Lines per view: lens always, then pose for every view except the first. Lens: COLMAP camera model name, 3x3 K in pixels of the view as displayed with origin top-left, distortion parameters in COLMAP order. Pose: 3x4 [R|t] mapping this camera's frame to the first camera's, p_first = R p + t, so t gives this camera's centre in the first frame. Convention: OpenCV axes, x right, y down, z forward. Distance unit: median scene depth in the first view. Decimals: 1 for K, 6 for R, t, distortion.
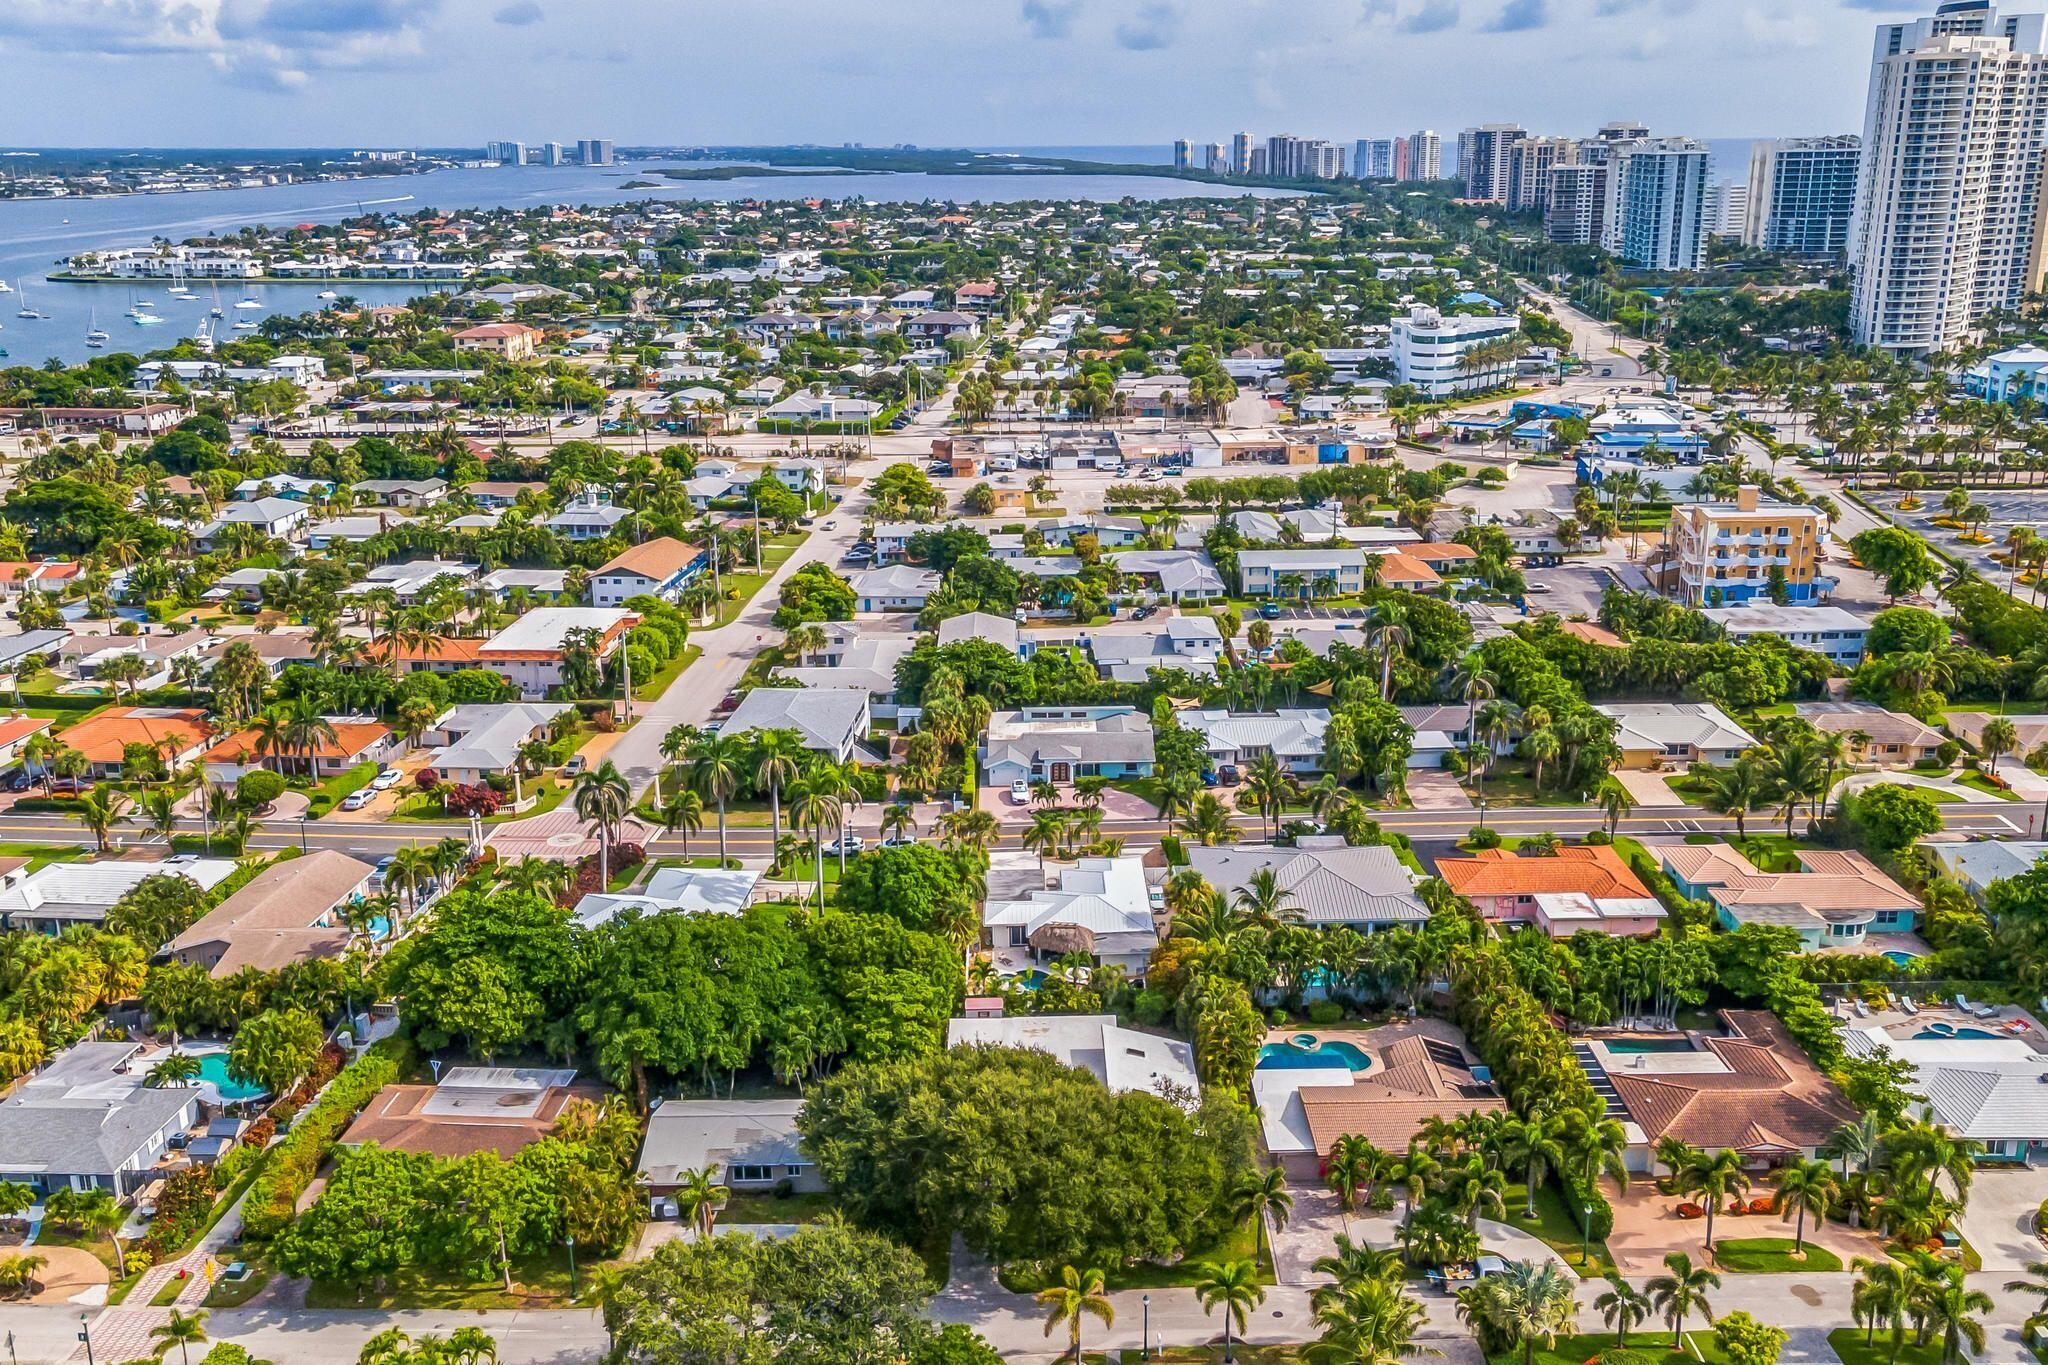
lens RADIAL K [[1771.7, 0, 1028.5], [0, 1771.7, 680.0], [0, 0, 1]] dist [0.016105, 0.018320]
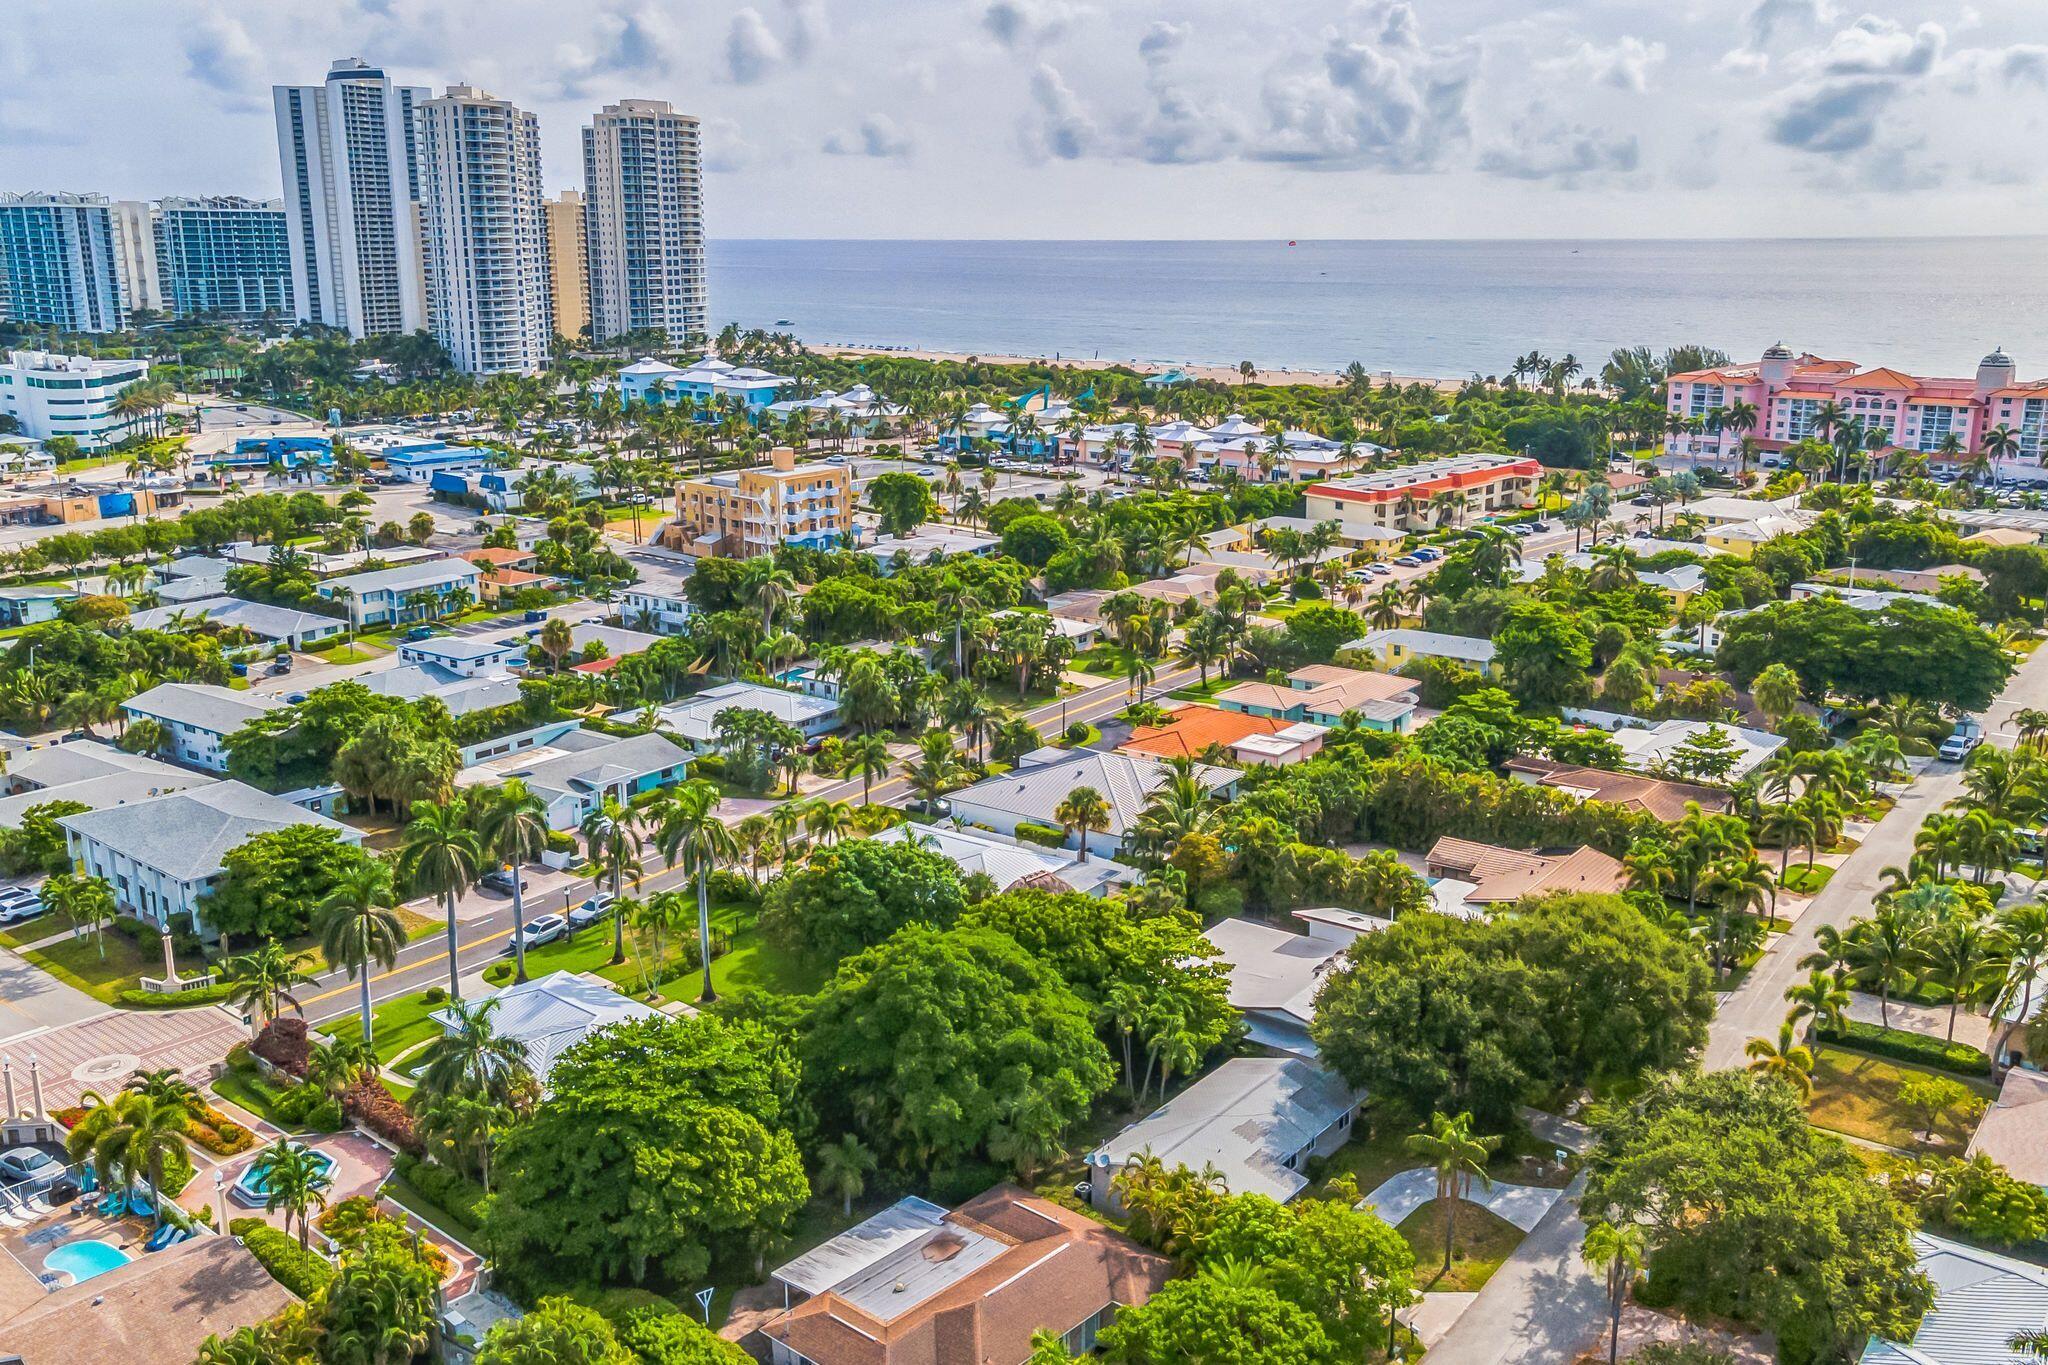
lens RADIAL K [[1771.7, 0, 1027.1], [0, 1771.7, 684.6], [0, 0, 1]] dist [0.016105, 0.018320]
pose [[0.605696, -0.185677, 0.773729, -0.232085], [0.220705, 0.973442, 0.060829, -0.002440], [-0.764475, 0.133922, 0.630590, 0.159316]]
